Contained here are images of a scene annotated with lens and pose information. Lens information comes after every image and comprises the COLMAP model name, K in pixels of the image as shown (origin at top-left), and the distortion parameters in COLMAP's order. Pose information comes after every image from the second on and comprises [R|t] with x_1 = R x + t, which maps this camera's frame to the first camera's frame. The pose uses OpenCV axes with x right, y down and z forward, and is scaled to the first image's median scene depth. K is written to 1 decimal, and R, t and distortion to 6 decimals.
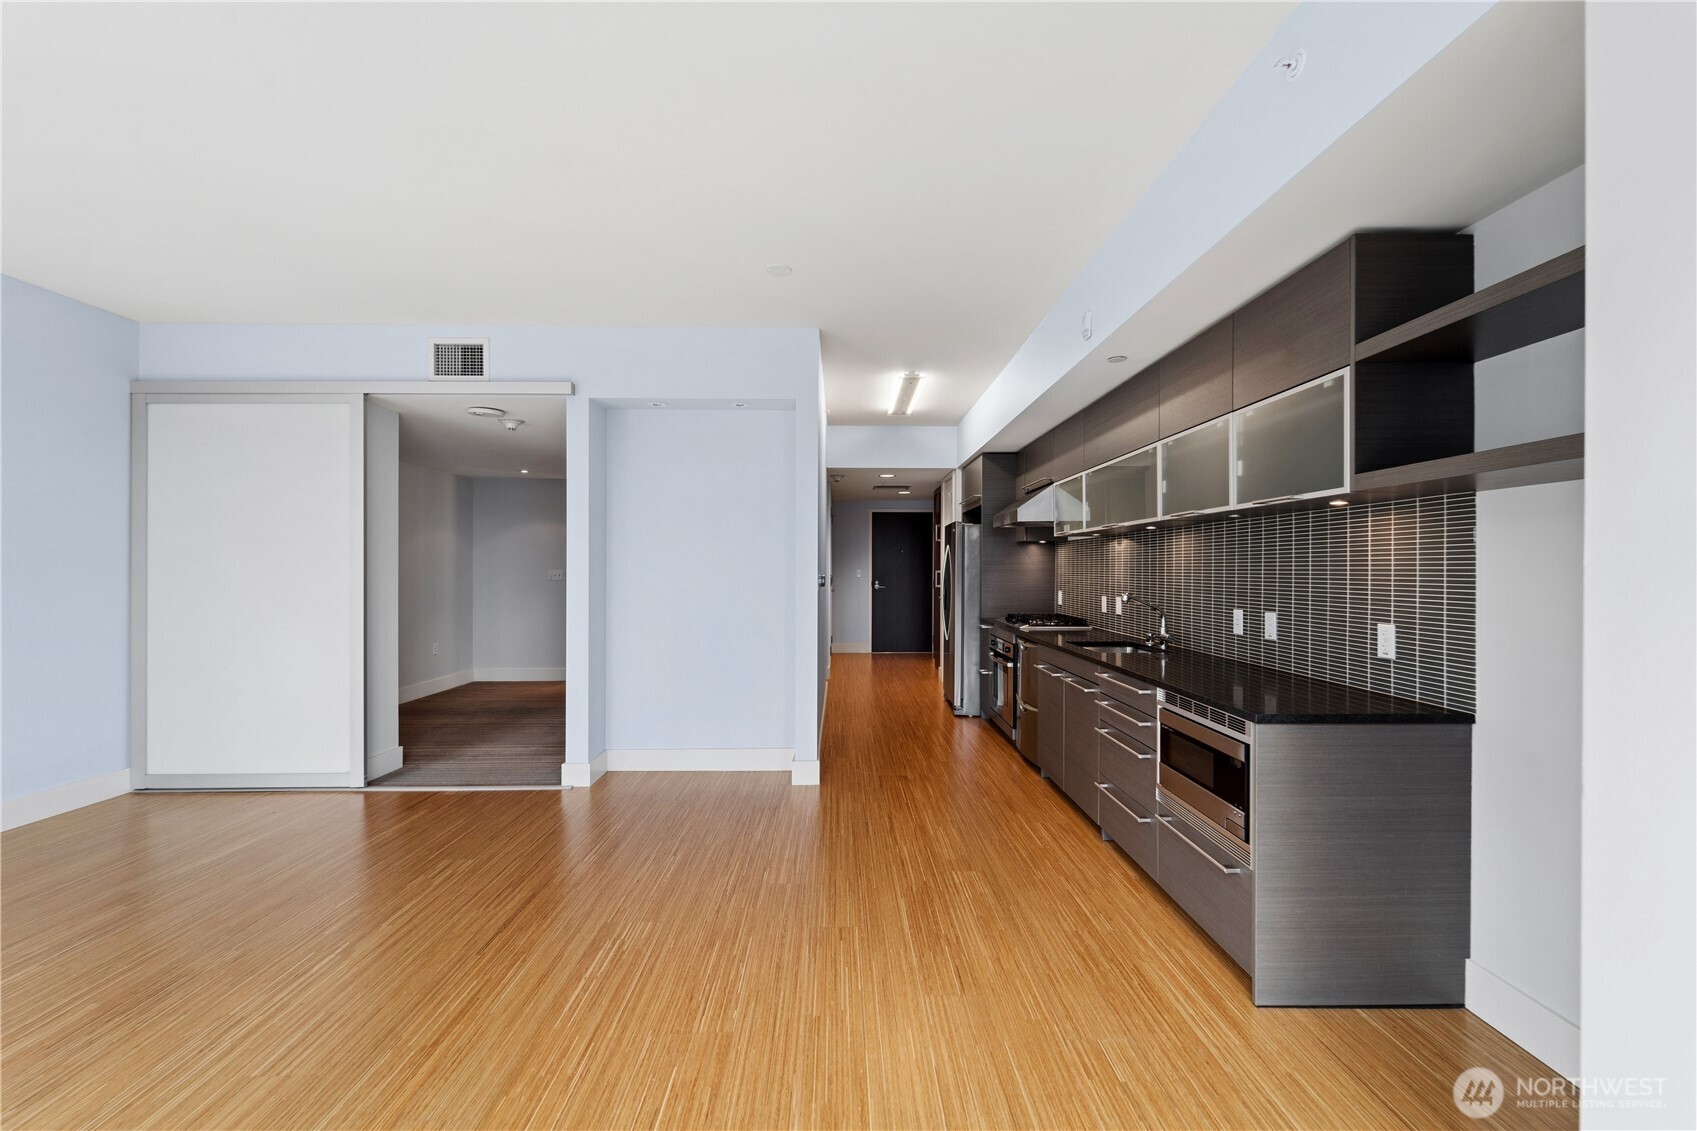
lens RADIAL K [[694.9, 0, 853.1], [0, 694.9, 567.3], [0, 0, 1]] dist [0.005858, -0.003008]
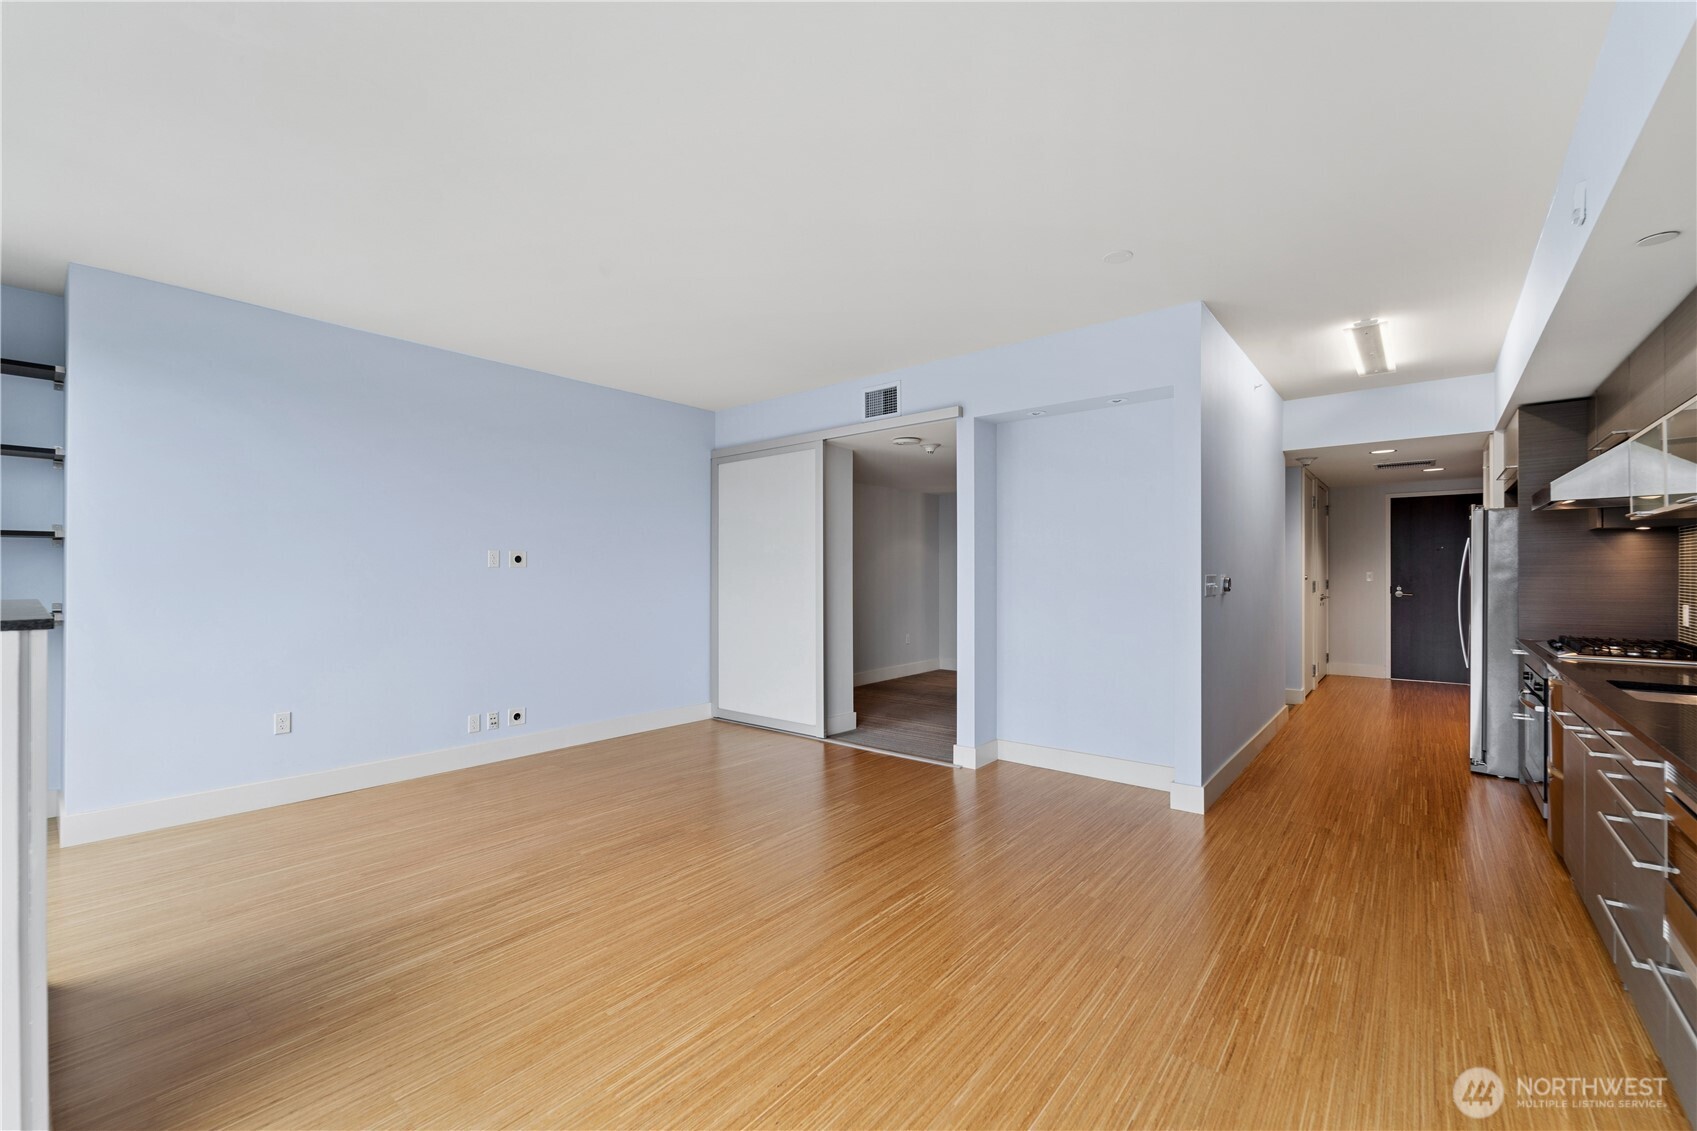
lens RADIAL K [[694.9, 0, 847.5], [0, 694.9, 569.0], [0, 0, 1]] dist [0.005858, -0.003008]
pose [[0.758148, -0.005908, -0.652056, 0.229190], [0.004187, 0.999982, -0.004192, 0.001505], [0.652069, 0.000448, 0.758159, 0.037945]]
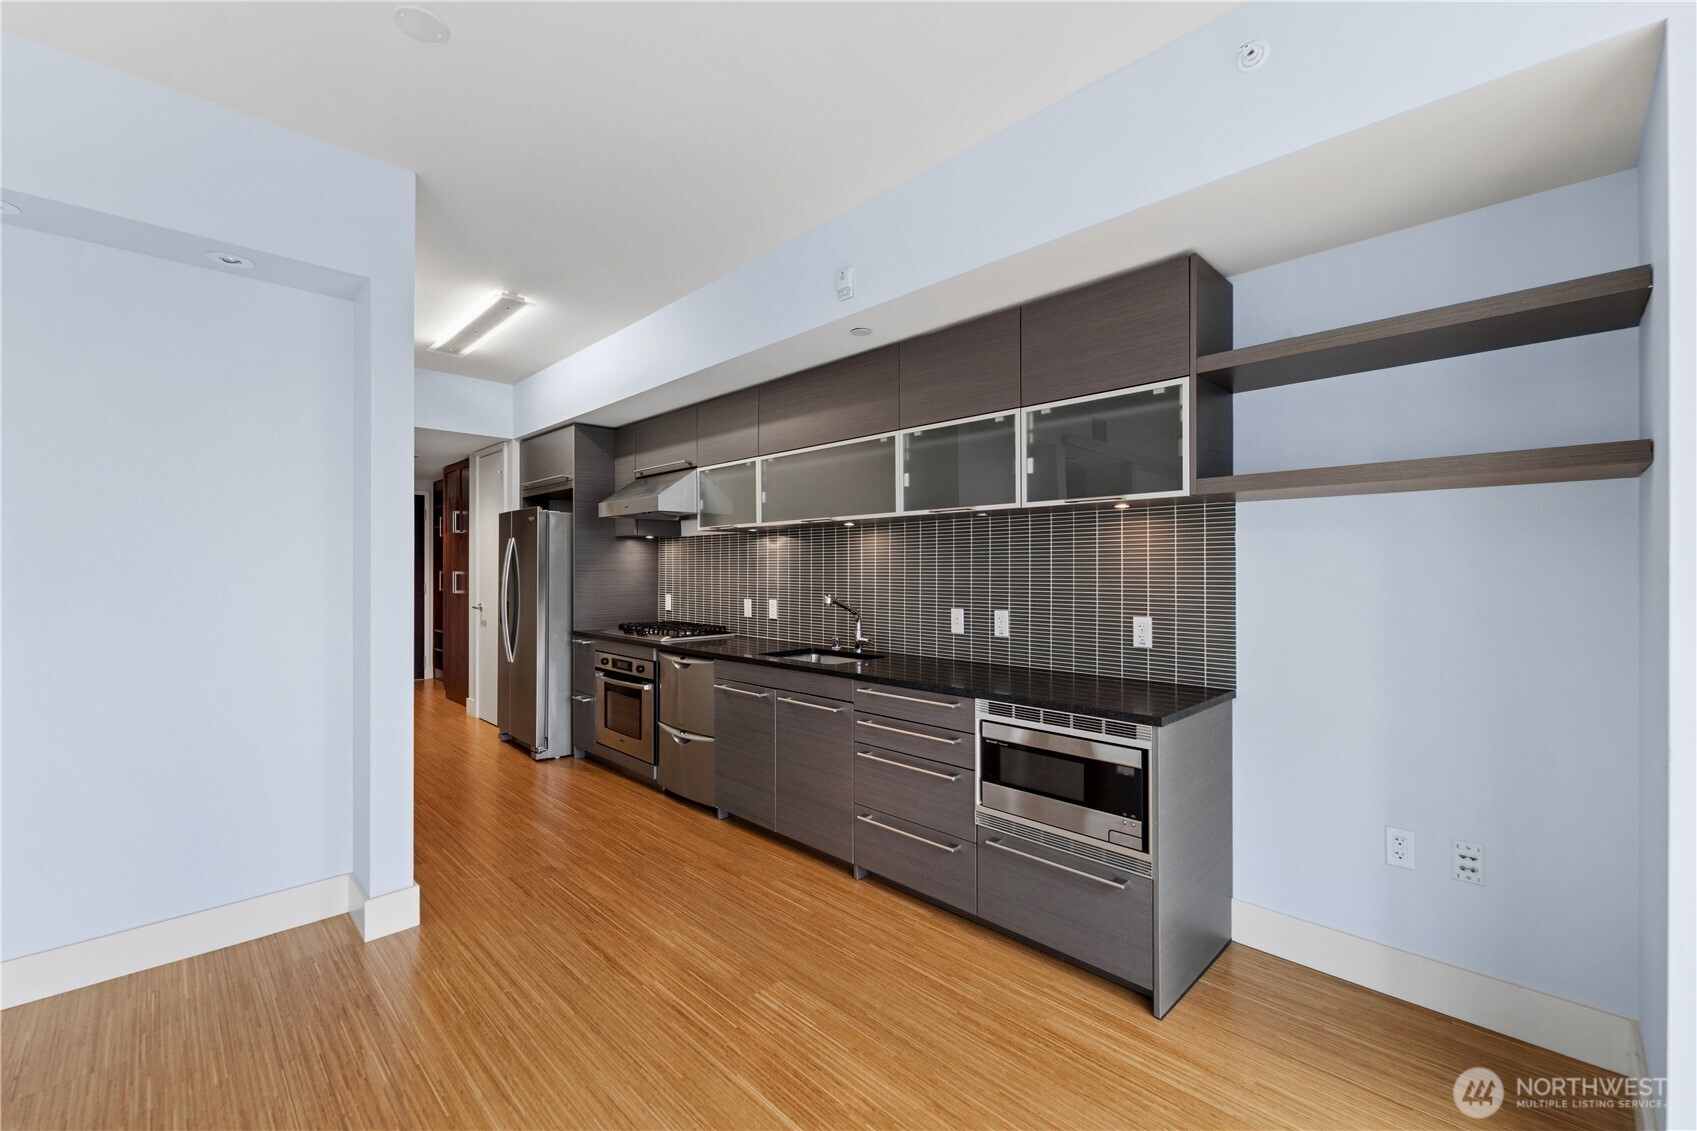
lens RADIAL K [[694.9, 0, 858.1], [0, 694.9, 570.4], [0, 0, 1]] dist [0.005858, -0.003008]
pose [[0.716768, -0.001967, 0.697309, -0.240142], [0.000052, 0.999996, 0.002768, 0.002247], [-0.697312, -0.001948, 0.716766, 0.363768]]
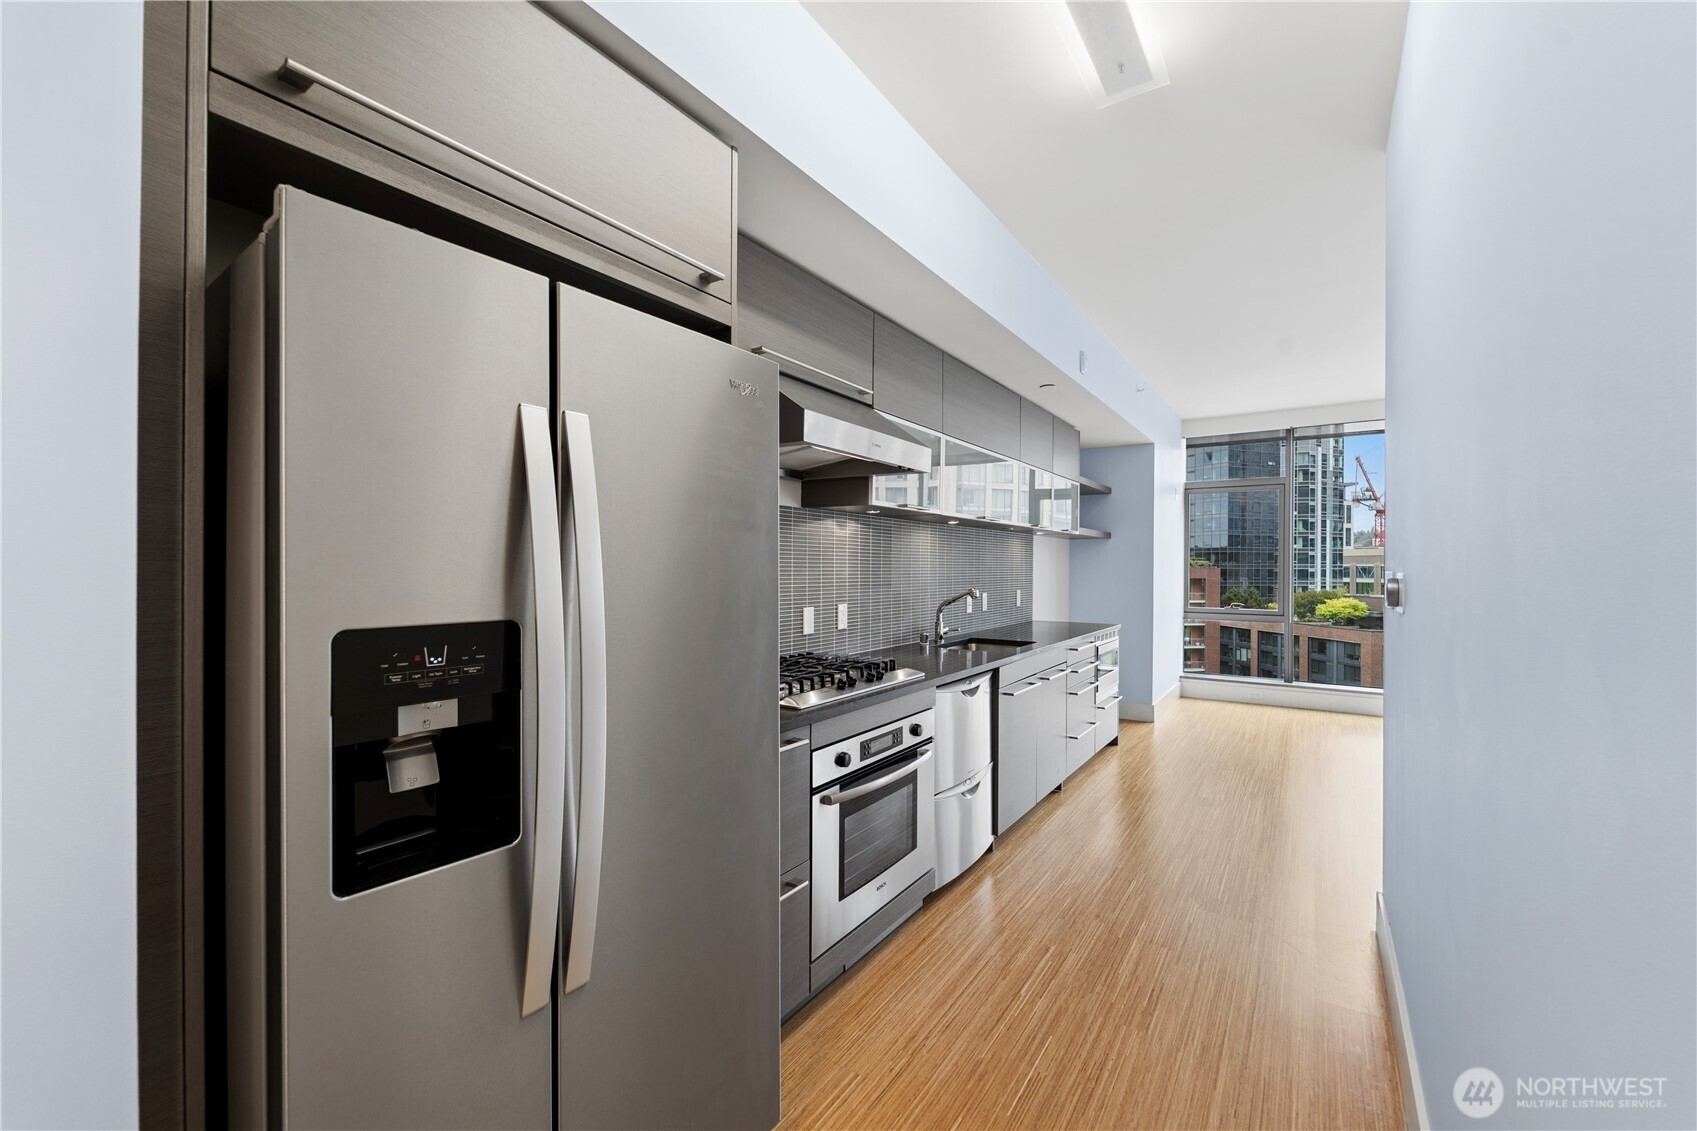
lens RADIAL K [[694.9, 0, 860.1], [0, 694.9, 569.2], [0, 0, 1]] dist [0.005858, -0.003008]
pose [[-0.825507, -0.010964, 0.564286, -0.025093], [-0.009345, 0.999940, 0.005758, 0.005834], [-0.564315, -0.000520, -0.825560, 2.129335]]
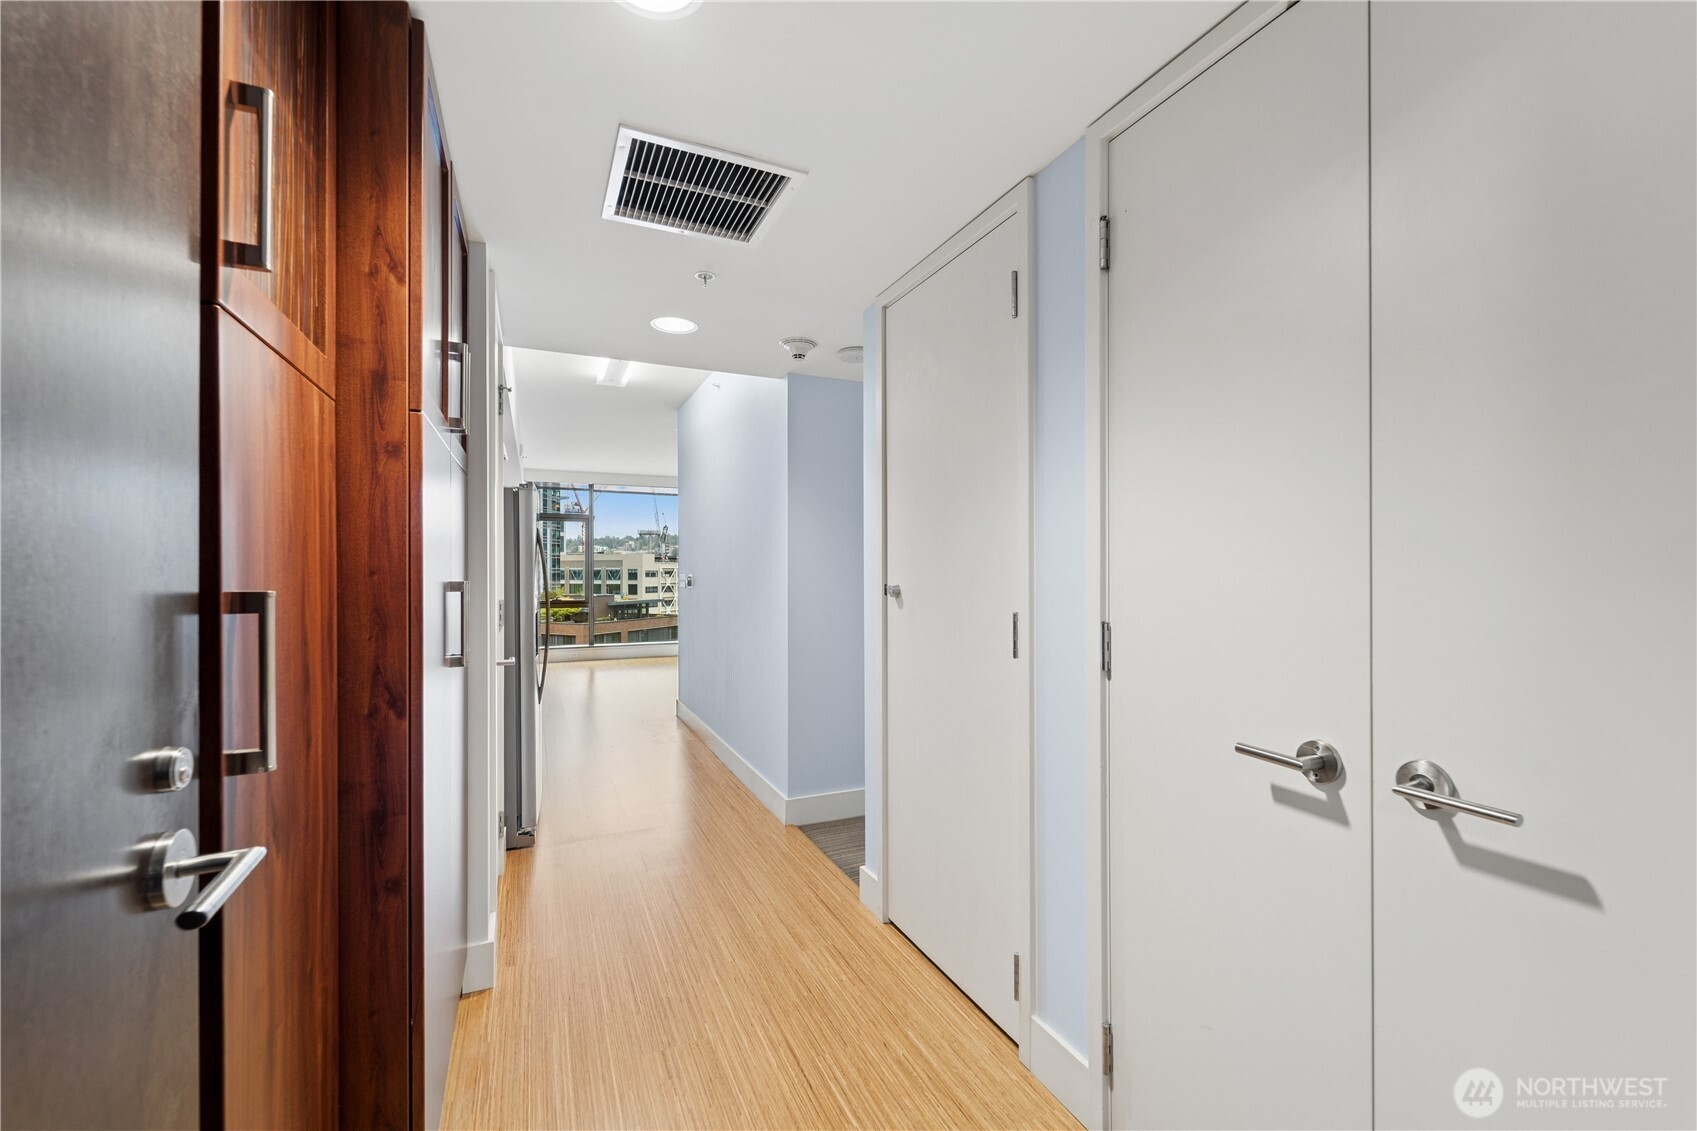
lens RADIAL K [[694.9, 0, 846.6], [0, 694.9, 568.6], [0, 0, 1]] dist [0.005858, -0.003008]
pose [[-0.919868, -0.003338, -0.392215, 0.252800], [-0.000955, 0.999980, -0.006271, 0.005494], [0.392228, -0.005394, -0.919852, 2.755565]]
